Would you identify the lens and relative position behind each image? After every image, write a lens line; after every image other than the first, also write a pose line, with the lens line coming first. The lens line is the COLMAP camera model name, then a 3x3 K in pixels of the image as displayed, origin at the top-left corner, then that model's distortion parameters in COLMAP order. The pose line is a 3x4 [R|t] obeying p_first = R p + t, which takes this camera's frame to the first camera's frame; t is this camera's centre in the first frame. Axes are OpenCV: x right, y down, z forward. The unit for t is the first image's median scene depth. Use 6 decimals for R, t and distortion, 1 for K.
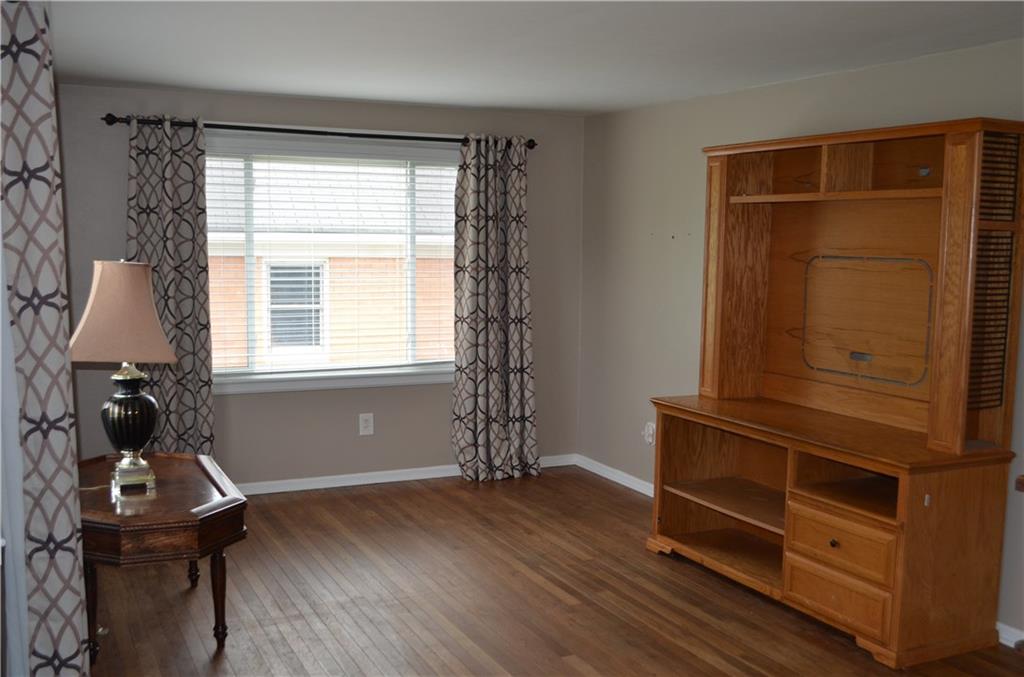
lens RADIAL K [[1054.3, 0, 513.9], [0, 1054.3, 367.8], [0, 0, 1]] dist [-0.066970, -0.003889]
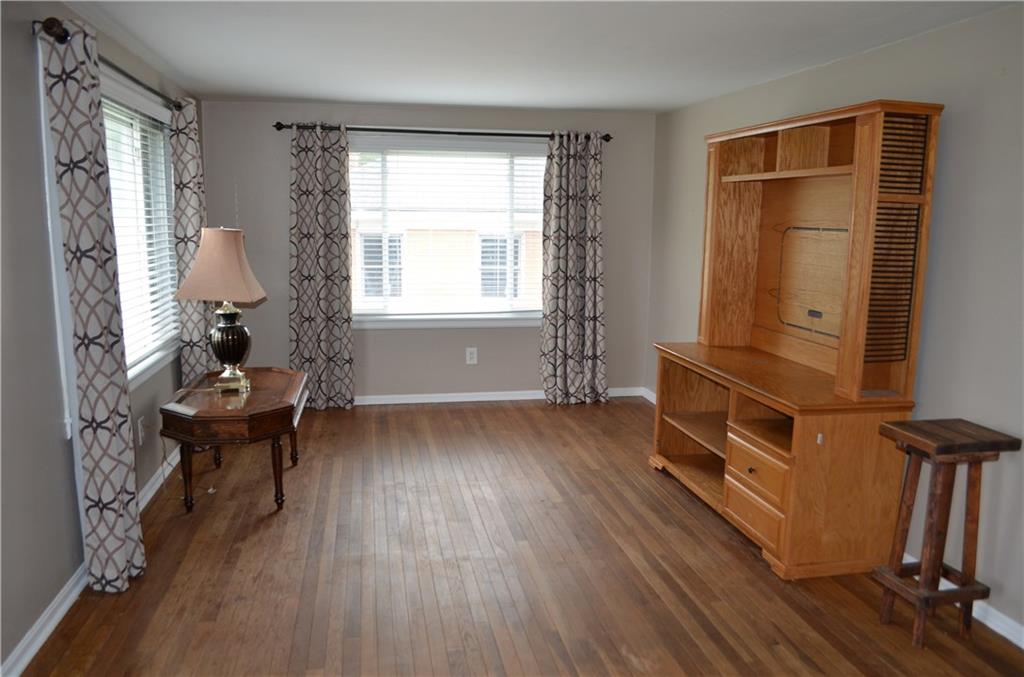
lens RADIAL K [[809.0, 0, 527.9], [0, 809.0, 369.8], [0, 0, 1]] dist [-0.081342, 0.008773]
pose [[0.967479, 0.046864, -0.248572, 0.226860], [-0.031223, 0.997298, 0.066499, 0.001773], [0.251016, -0.056576, 0.966328, 0.052120]]
